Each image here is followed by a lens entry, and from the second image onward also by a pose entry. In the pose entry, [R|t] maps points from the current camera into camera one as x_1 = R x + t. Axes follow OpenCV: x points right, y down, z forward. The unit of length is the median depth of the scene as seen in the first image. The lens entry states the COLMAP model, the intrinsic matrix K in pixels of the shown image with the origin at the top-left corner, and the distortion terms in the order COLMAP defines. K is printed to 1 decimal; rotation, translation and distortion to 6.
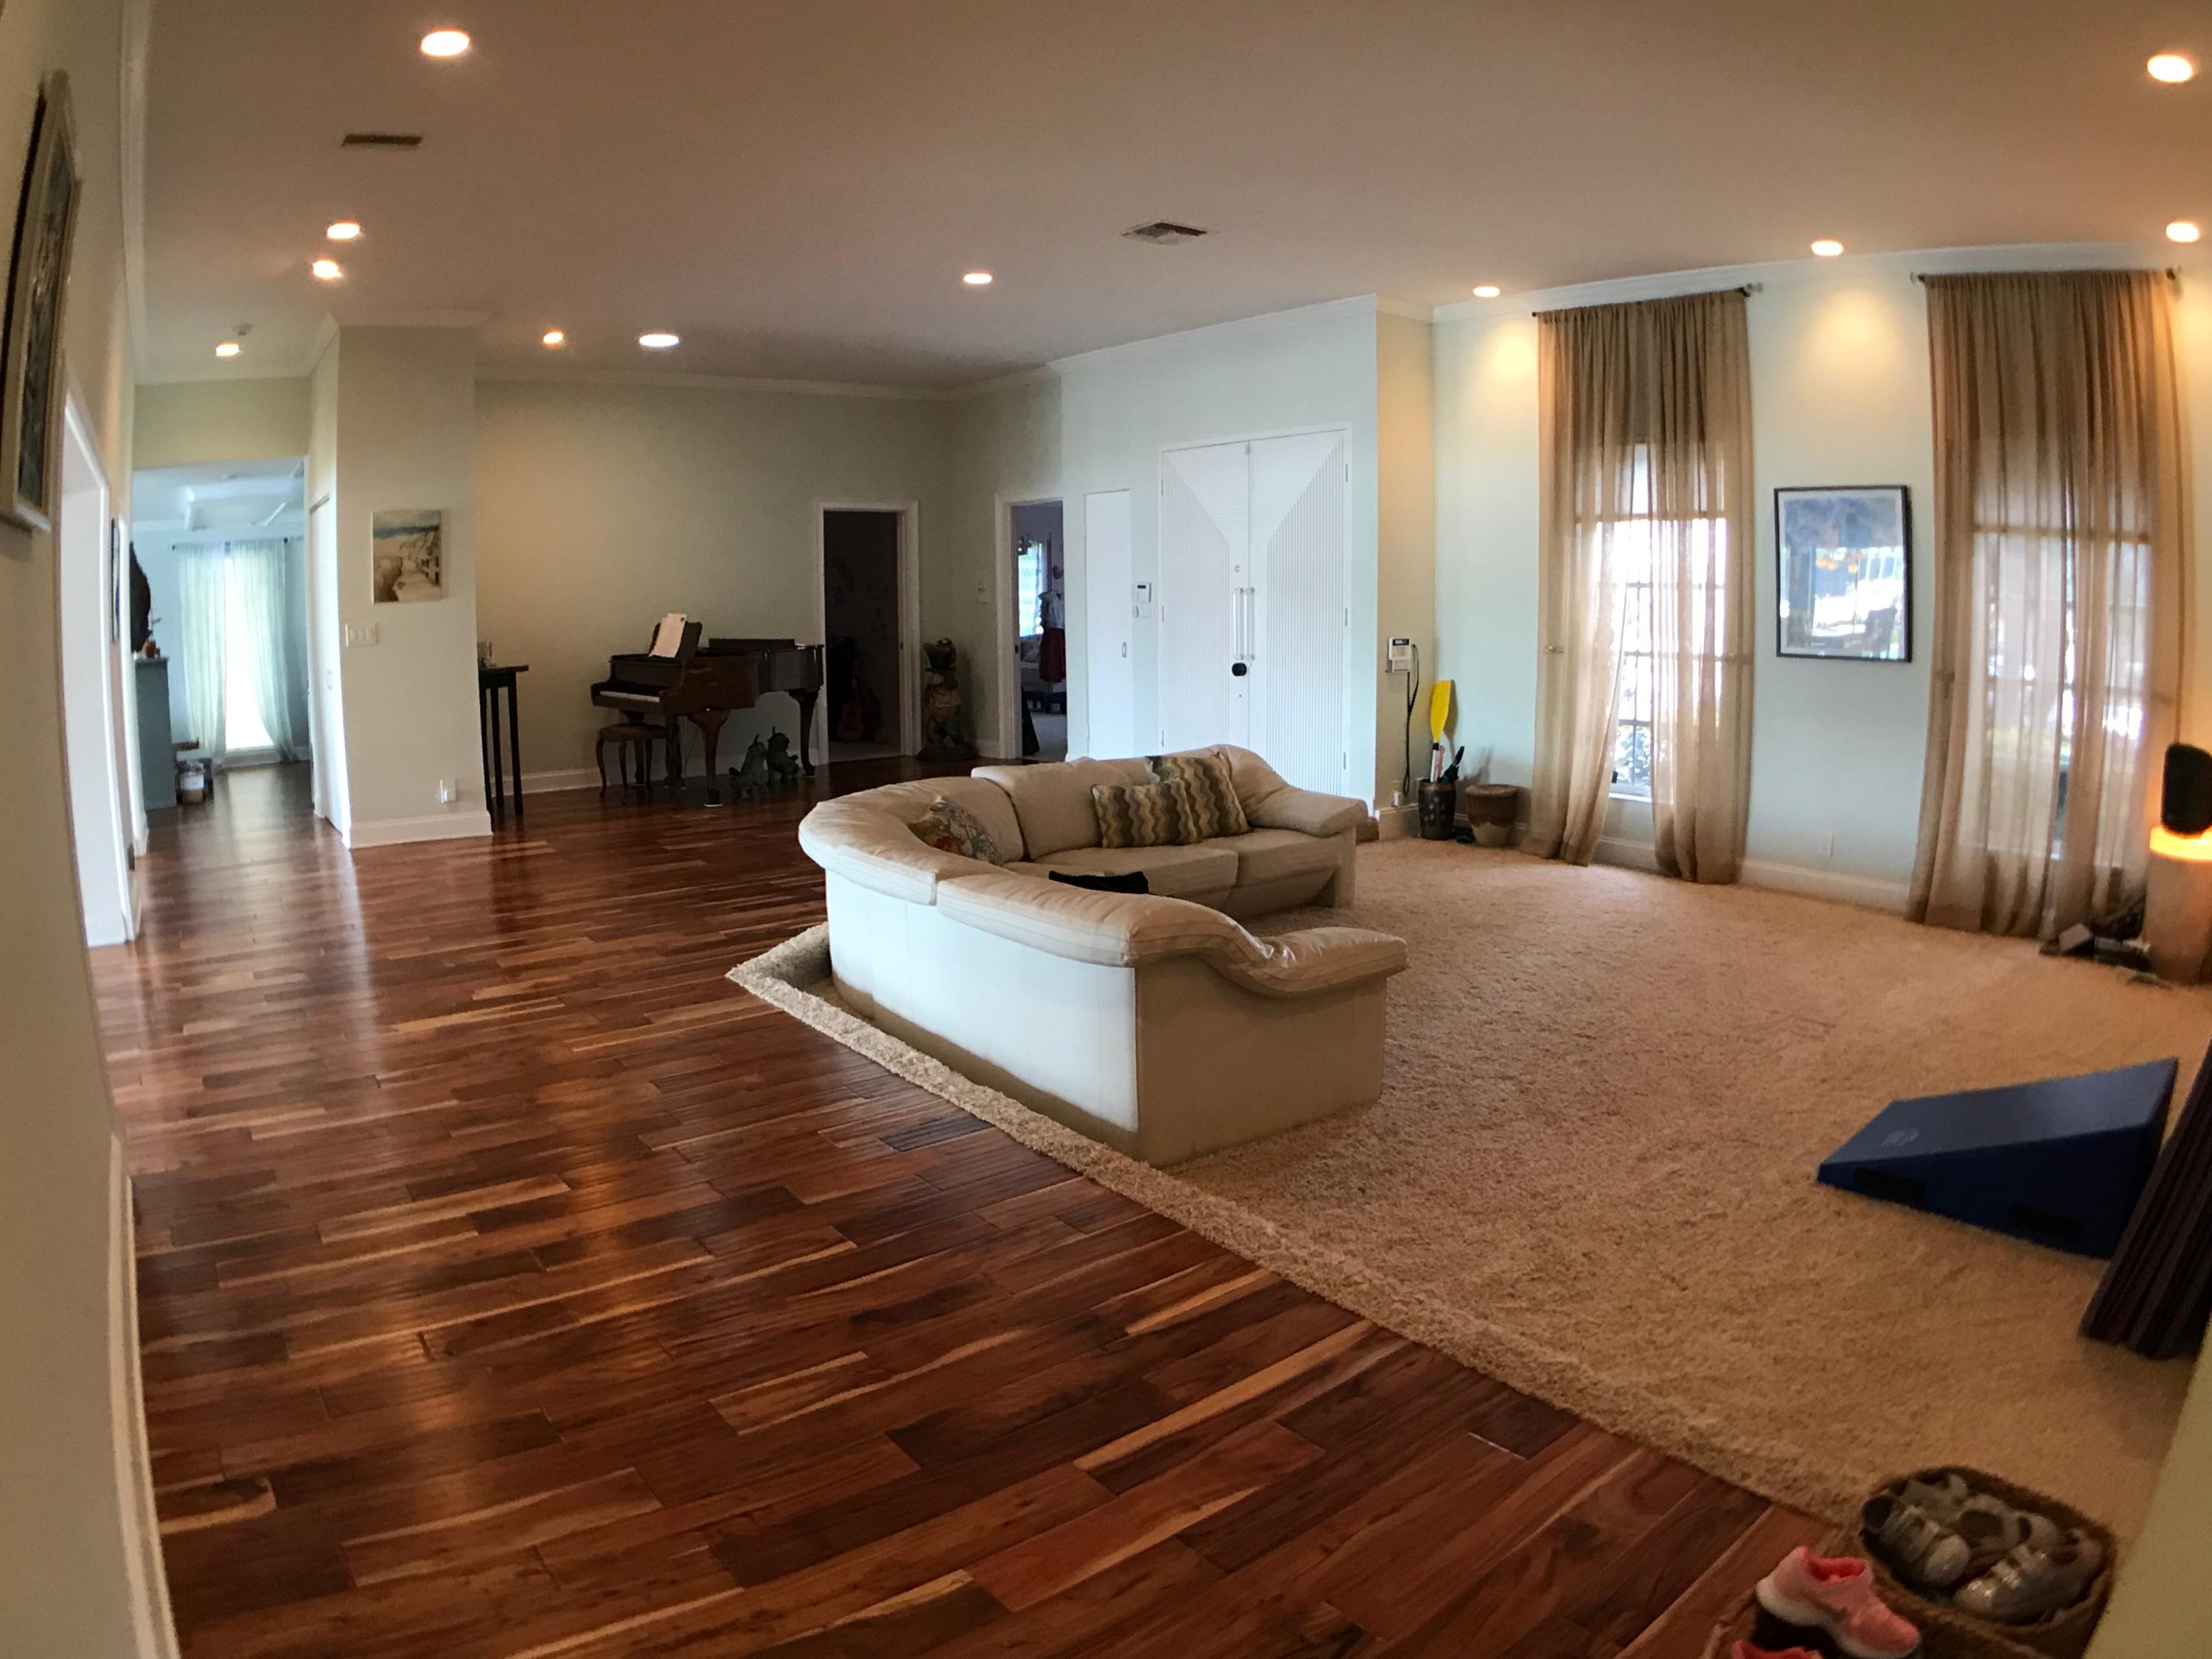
lens RADIAL K [[1371.4, 0, 1102.1], [0, 1371.4, 821.3], [0, 0, 1]] dist [-0.260136, 0.051697]
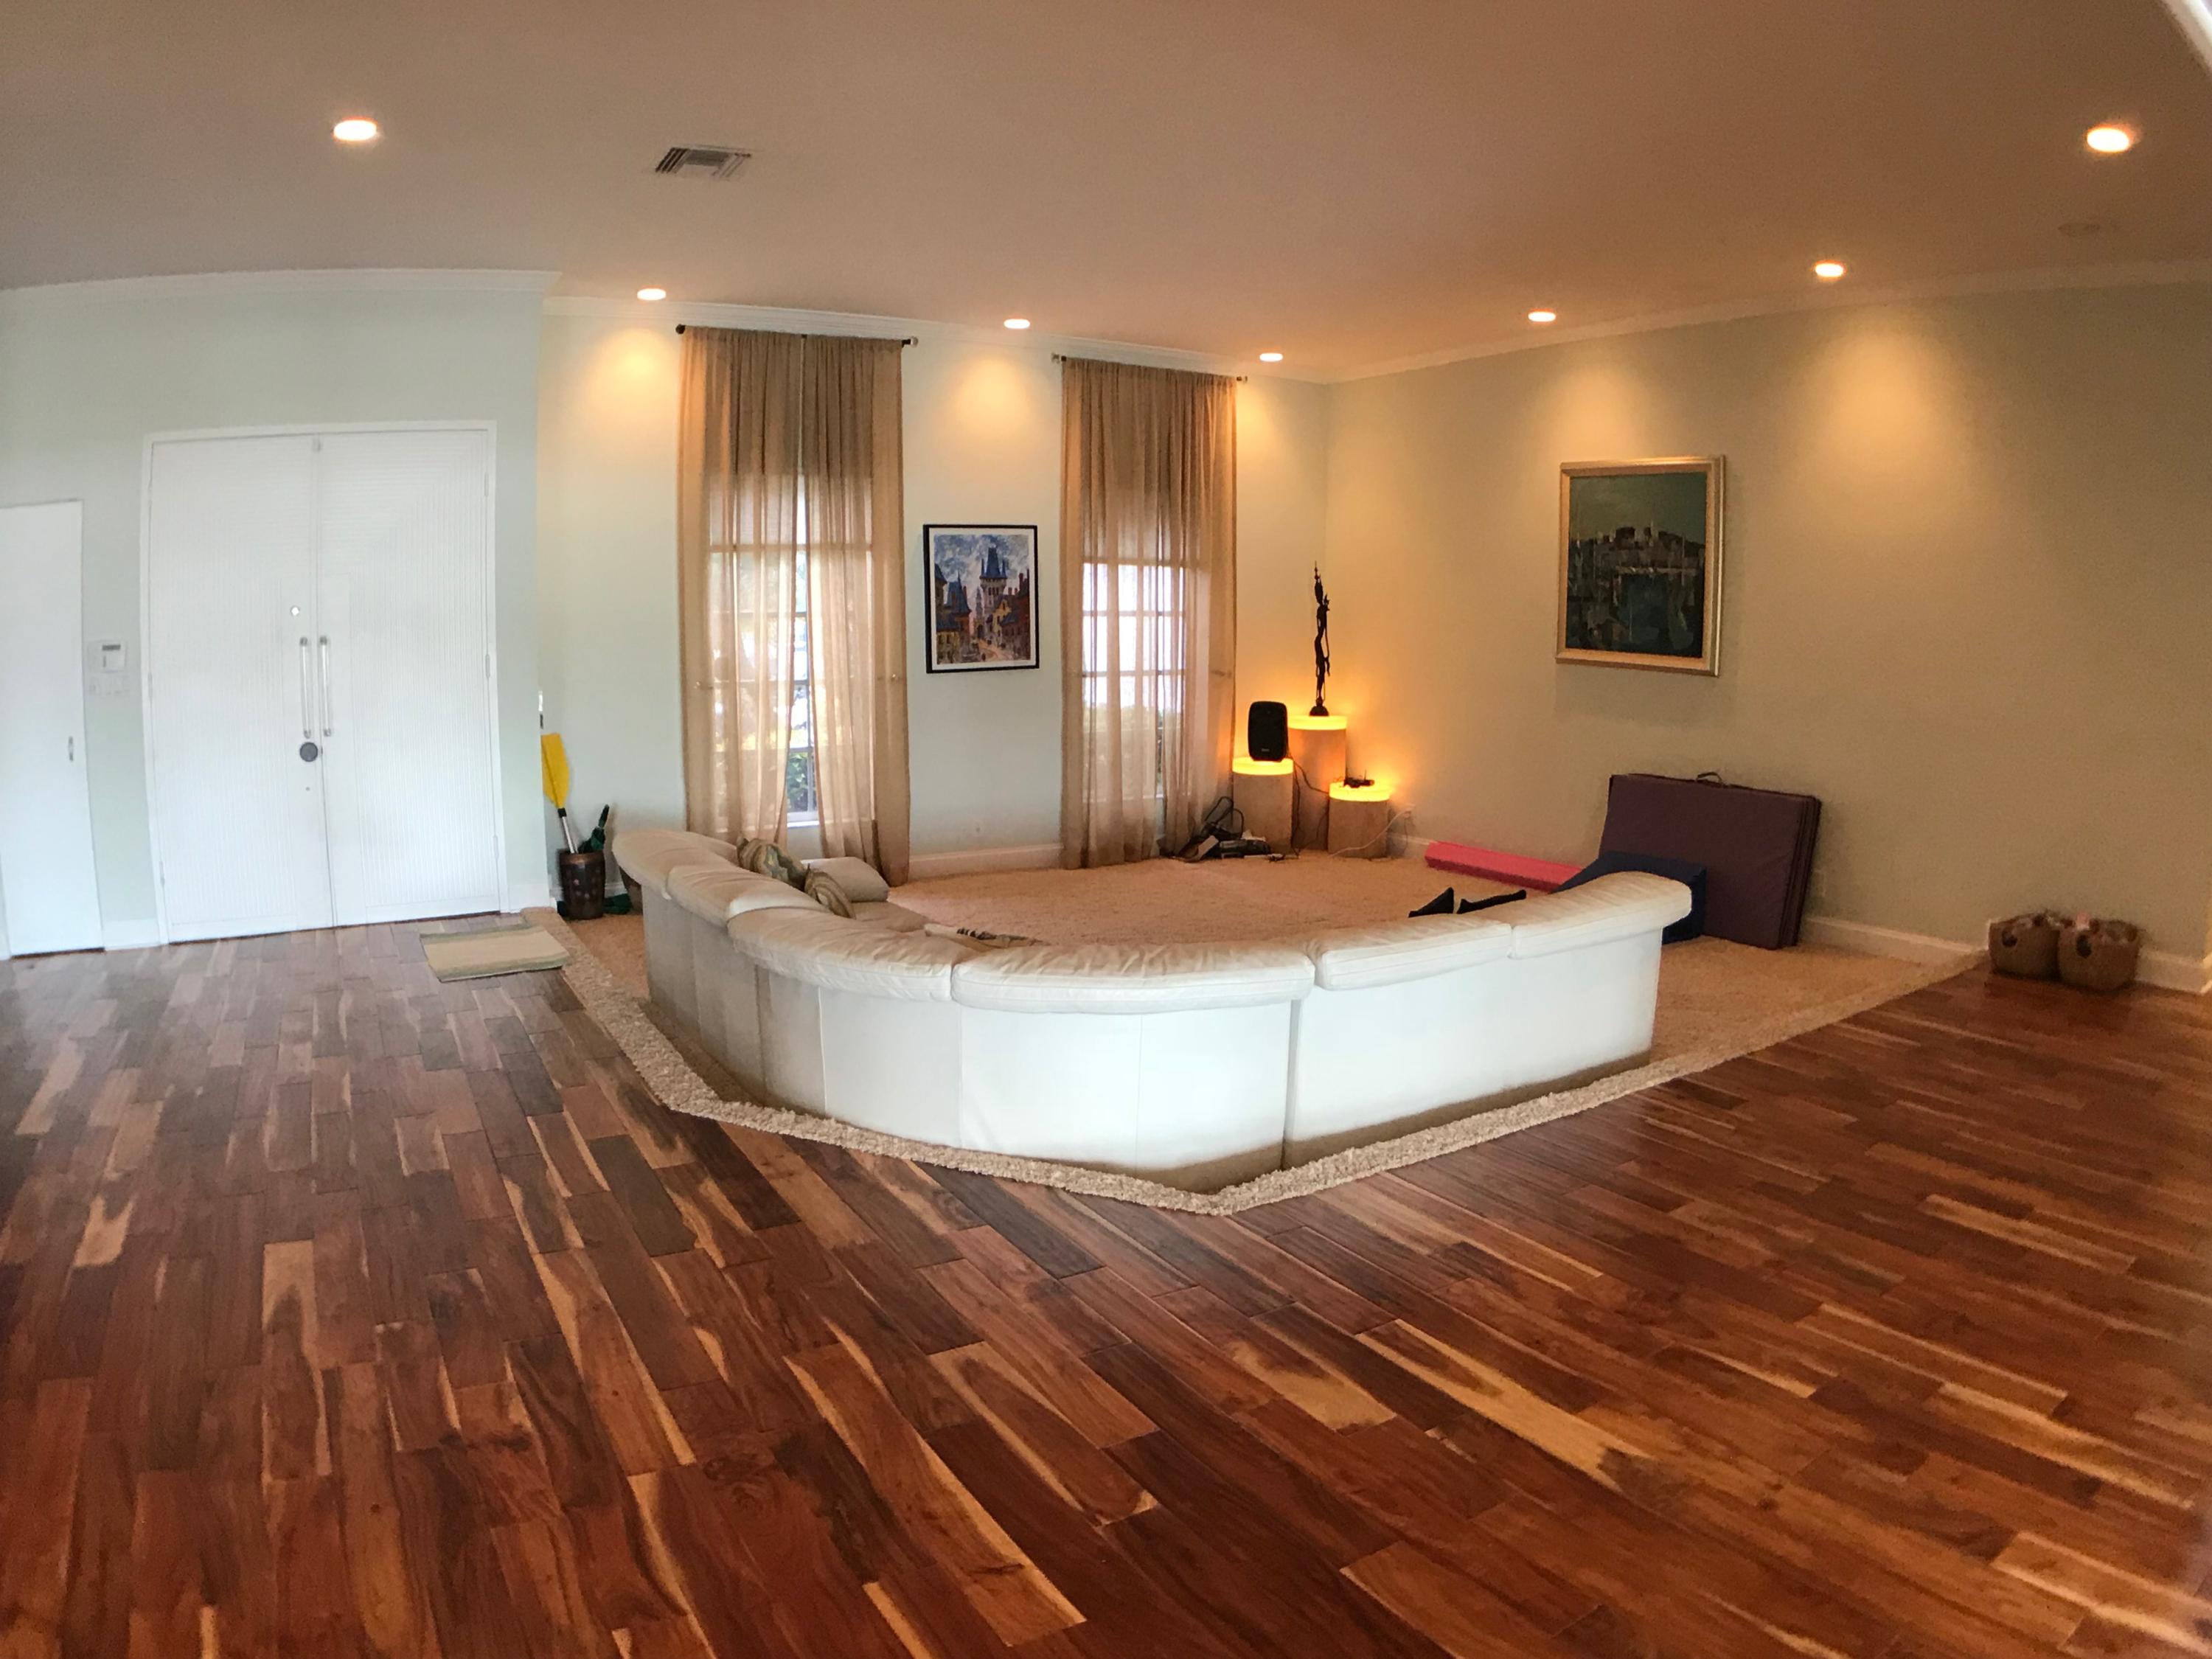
lens RADIAL K [[1371.4, 0, 1102.1], [0, 1371.4, 821.3], [0, 0, 1]] dist [-0.260136, 0.051697]
pose [[0.122581, -0.134111, 0.983356, -0.683983], [0.161638, 0.980296, 0.113544, -0.117040], [-0.979207, 0.145029, 0.141843, 0.719681]]
